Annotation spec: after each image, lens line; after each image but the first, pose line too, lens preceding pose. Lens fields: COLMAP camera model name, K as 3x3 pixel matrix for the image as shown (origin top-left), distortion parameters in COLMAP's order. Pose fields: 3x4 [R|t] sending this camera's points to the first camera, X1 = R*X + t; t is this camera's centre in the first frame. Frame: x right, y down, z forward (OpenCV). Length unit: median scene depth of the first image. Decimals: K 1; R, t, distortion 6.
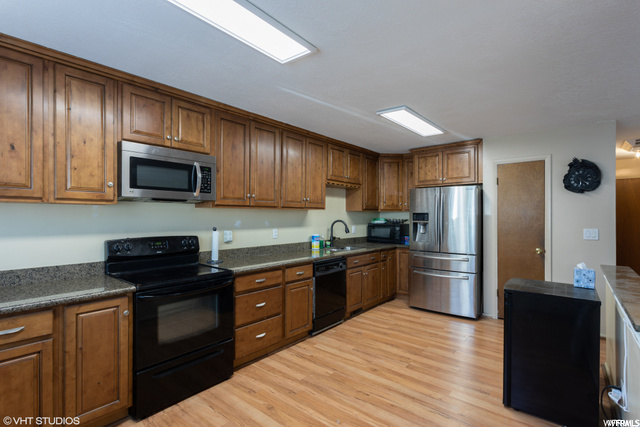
lens RADIAL K [[311.3, 0, 309.0], [0, 311.3, 217.2], [0, 0, 1]] dist [-0.004019, -0.000044]
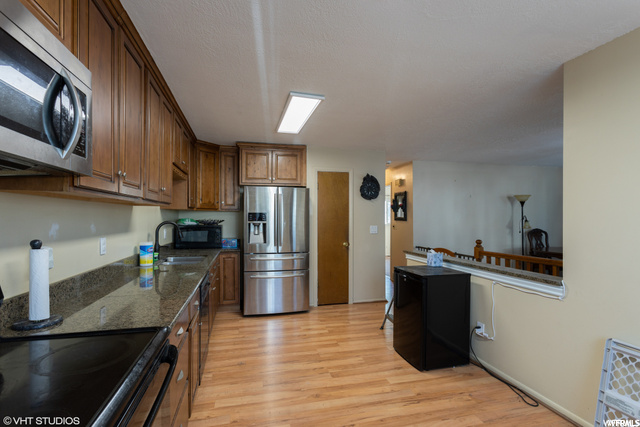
lens RADIAL K [[309.5, 0, 320.0], [0, 309.5, 220.6], [0, 0, 1]] dist [0.002109, 0.000663]
pose [[0.571717, -0.006150, 0.820428, -0.384135], [0.000086, 0.999972, 0.007436, 0.003410], [-0.820451, -0.004181, 0.571702, 0.408080]]
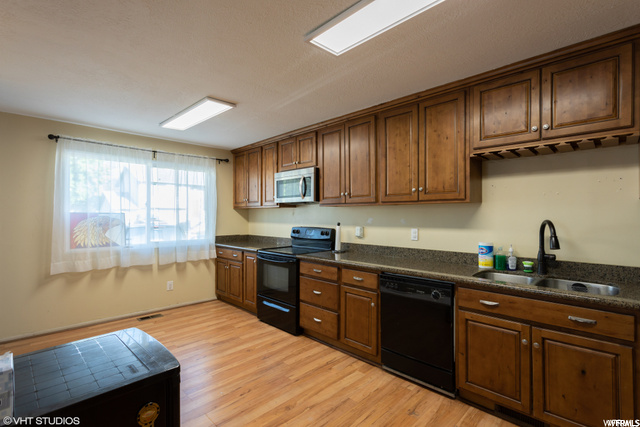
lens RADIAL K [[301.9, 0, 316.7], [0, 301.9, 213.1], [0, 0, 1]] dist [0.004585, 0.000487]
pose [[-0.078374, -0.003353, -0.996918, 0.779635], [0.003156, 0.999988, -0.003611, -0.000609], [0.996919, -0.003429, -0.078363, 0.908989]]
